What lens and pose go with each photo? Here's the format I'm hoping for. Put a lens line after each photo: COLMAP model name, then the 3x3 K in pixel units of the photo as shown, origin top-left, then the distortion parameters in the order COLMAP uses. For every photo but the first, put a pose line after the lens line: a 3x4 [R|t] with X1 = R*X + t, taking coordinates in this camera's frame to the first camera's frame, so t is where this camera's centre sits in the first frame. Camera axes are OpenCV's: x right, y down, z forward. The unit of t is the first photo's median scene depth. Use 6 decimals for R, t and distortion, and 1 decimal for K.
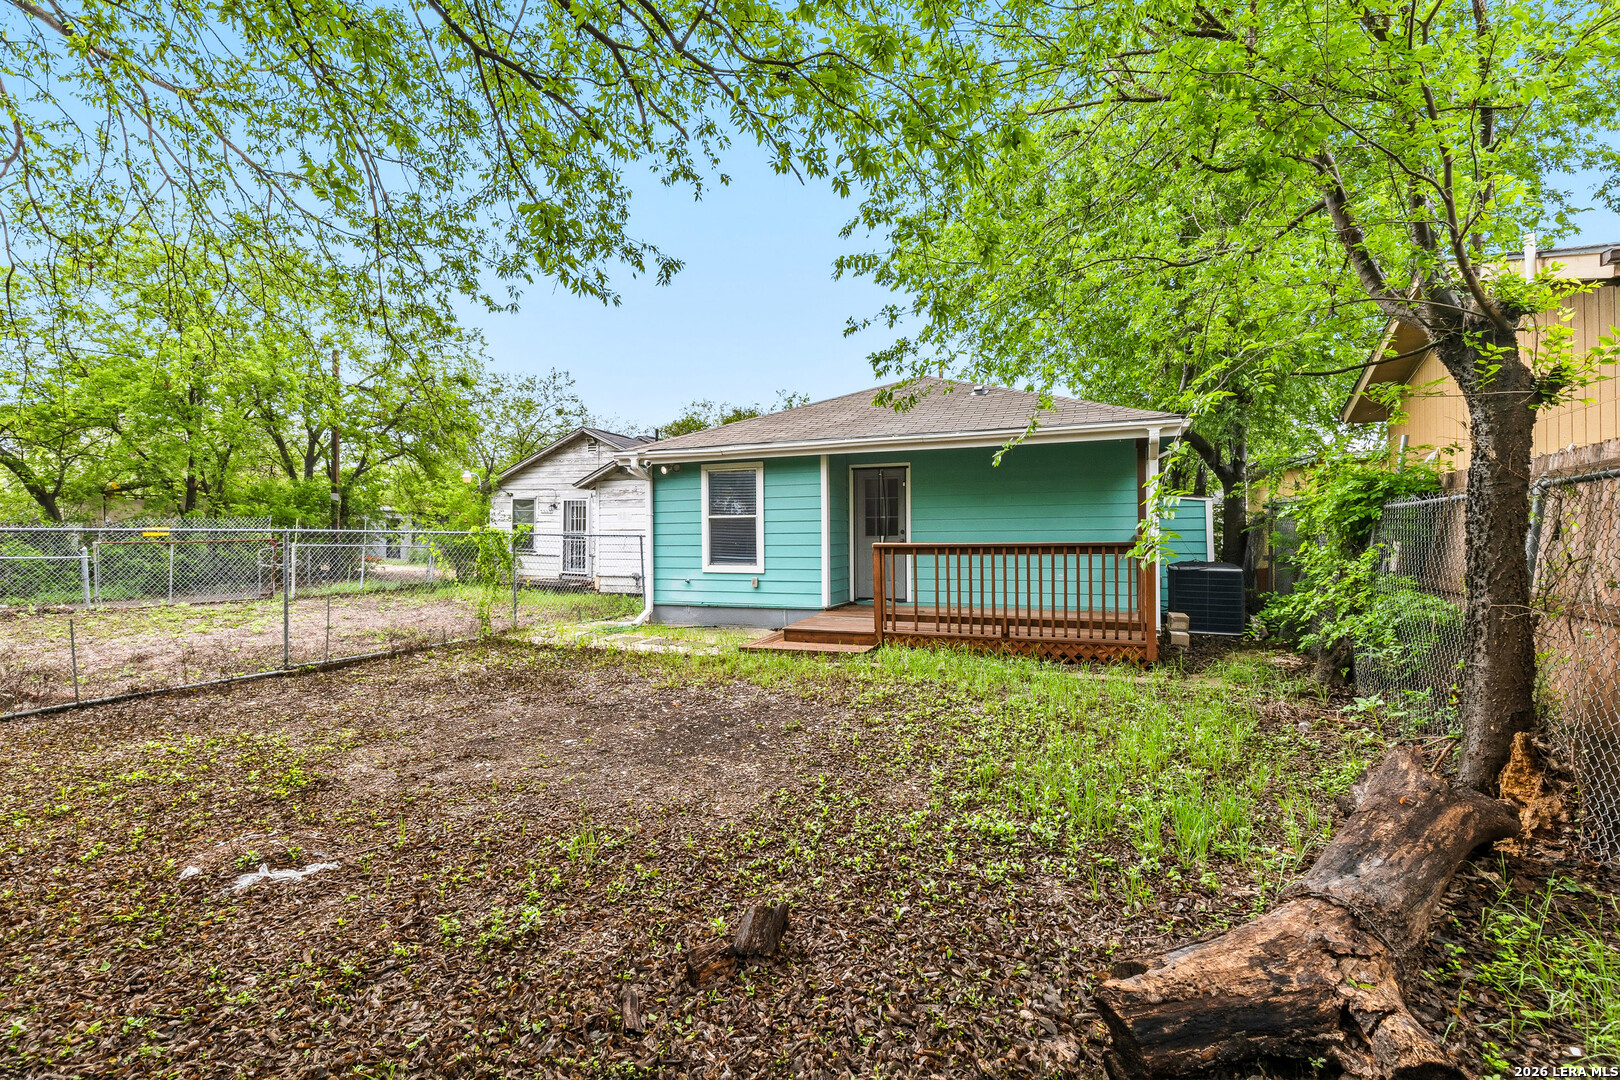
lens RADIAL K [[745.9, 0, 809.4], [0, 745.9, 537.5], [0, 0, 1]] dist [0.003202, 0.000101]
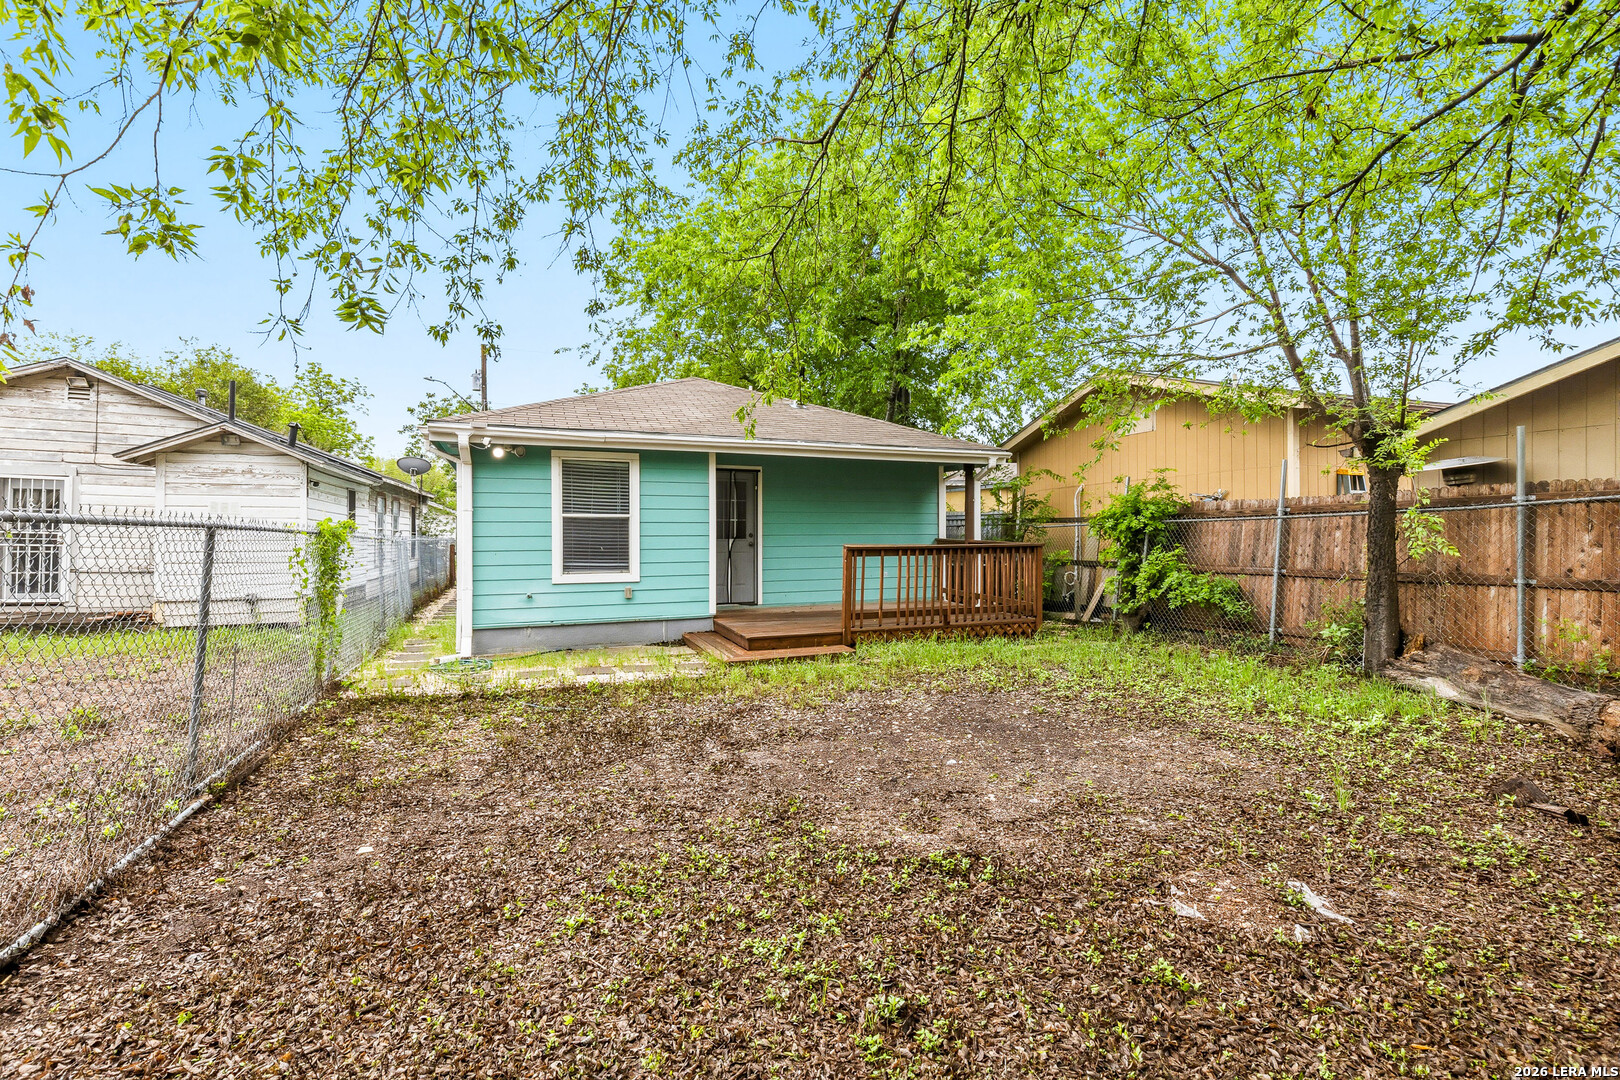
lens RADIAL K [[745.9, 0, 809.5], [0, 745.9, 539.8], [0, 0, 1]] dist [0.003202, 0.000101]
pose [[0.706620, 0.005562, 0.707572, -0.538092], [0.001739, 0.999952, -0.009596, 0.008063], [-0.707591, 0.008011, 0.706576, 0.242104]]
